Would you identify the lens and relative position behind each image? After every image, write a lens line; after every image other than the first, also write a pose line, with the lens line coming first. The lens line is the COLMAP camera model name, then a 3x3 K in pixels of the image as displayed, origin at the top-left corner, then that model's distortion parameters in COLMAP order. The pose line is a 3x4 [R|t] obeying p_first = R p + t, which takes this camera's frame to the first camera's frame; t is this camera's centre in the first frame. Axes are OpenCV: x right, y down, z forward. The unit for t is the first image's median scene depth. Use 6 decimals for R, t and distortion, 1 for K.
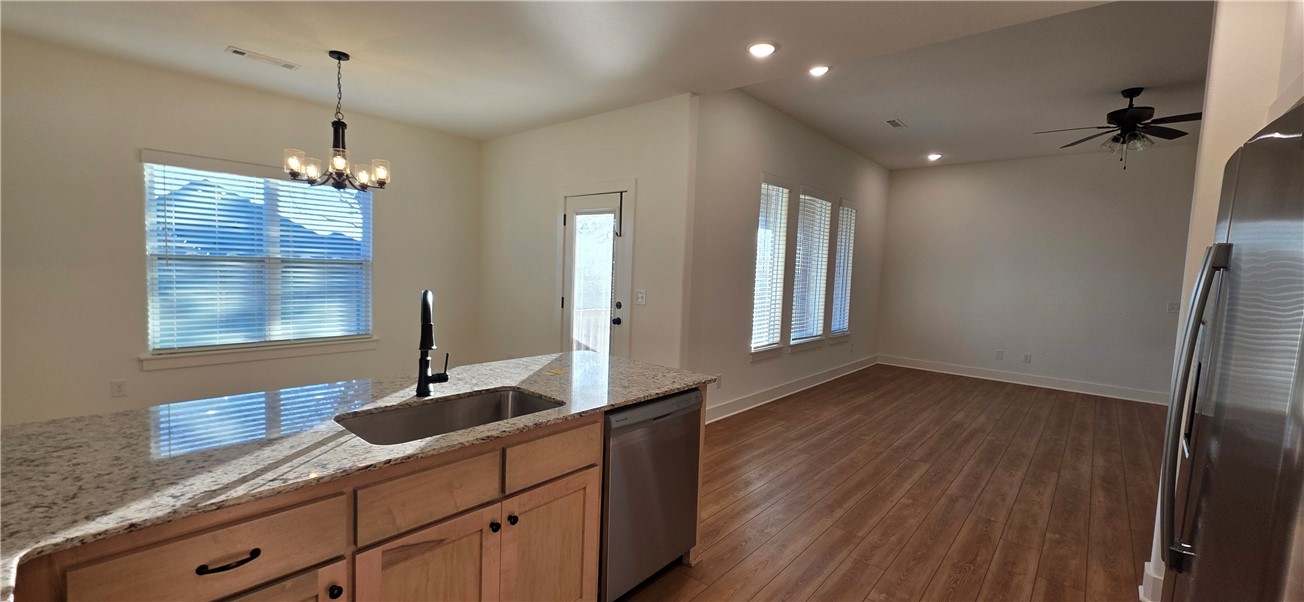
lens RADIAL K [[511.5, 0, 652.0], [0, 511.5, 301.0], [0, 0, 1]] dist [0.001352, 0.000180]
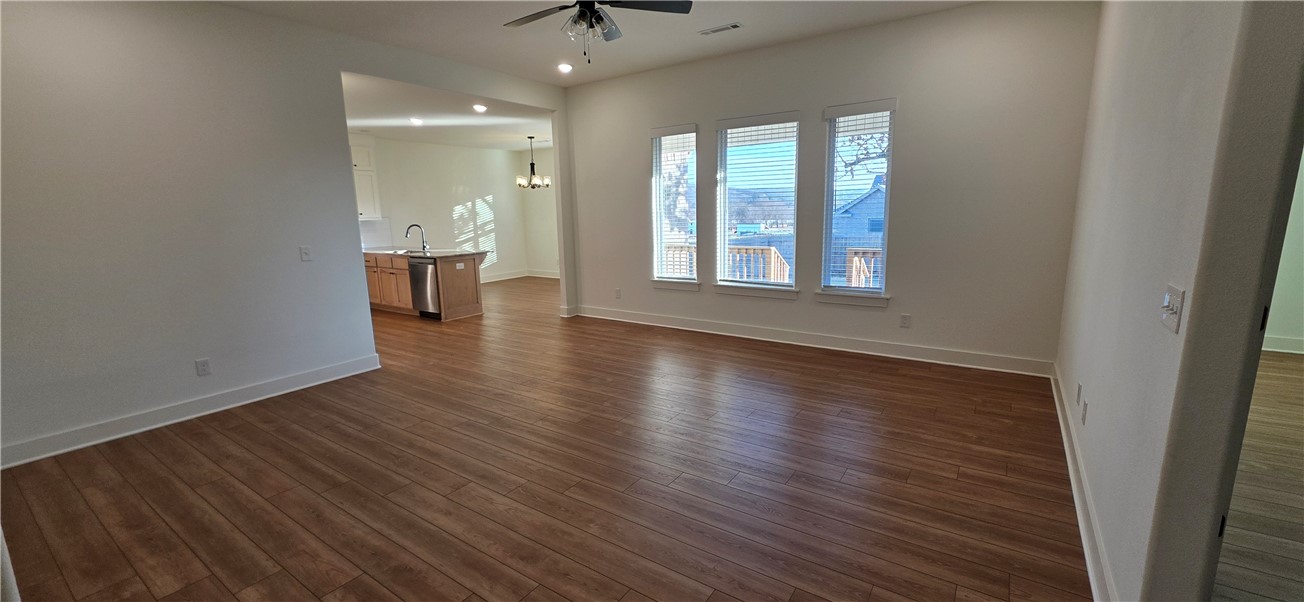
lens RADIAL K [[511.5, 0, 652.0], [0, 511.5, 301.0], [0, 0, 1]] dist [0.001352, 0.000180]
pose [[0.135569, 0.140250, -0.980791, 1.842292], [-0.042188, 0.989849, 0.135714, -0.023271], [0.989869, 0.022979, 0.140109, 1.064383]]
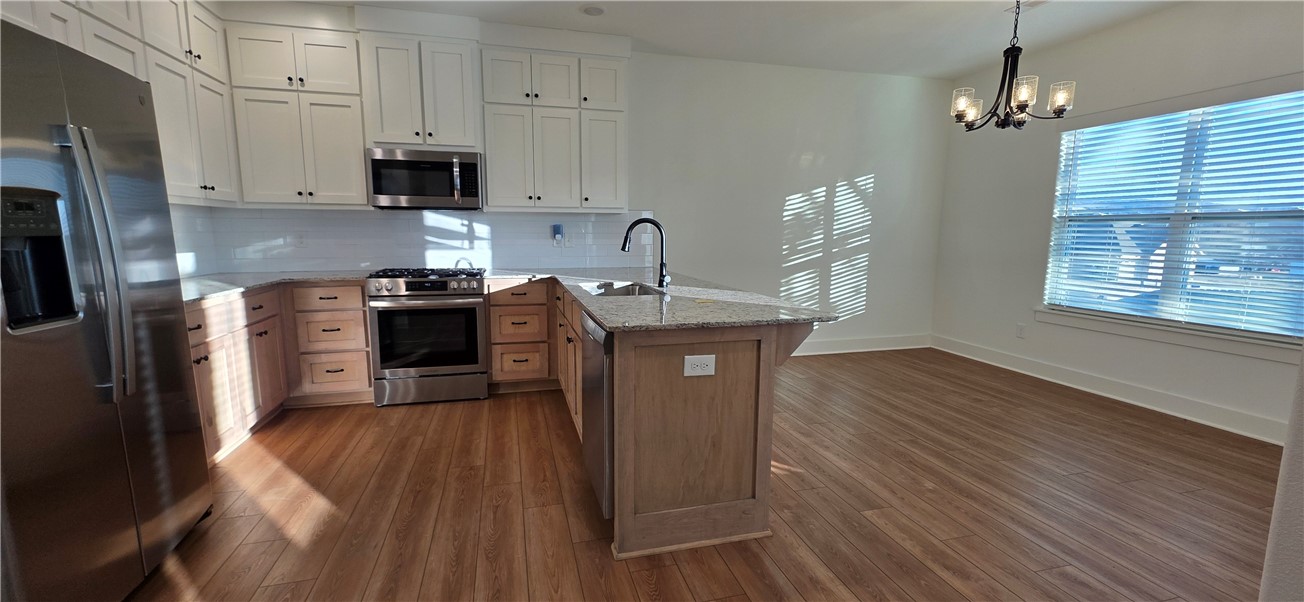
lens RADIAL K [[474.6, 0, 652.0], [0, 474.6, 301.0], [0, 0, 1]] dist [0.001322, 0.000117]
pose [[-0.563006, 0.078112, -0.822753, 0.360245], [-0.080544, 0.985599, 0.148689, 0.004142], [0.822518, 0.149980, -0.548607, 0.846003]]
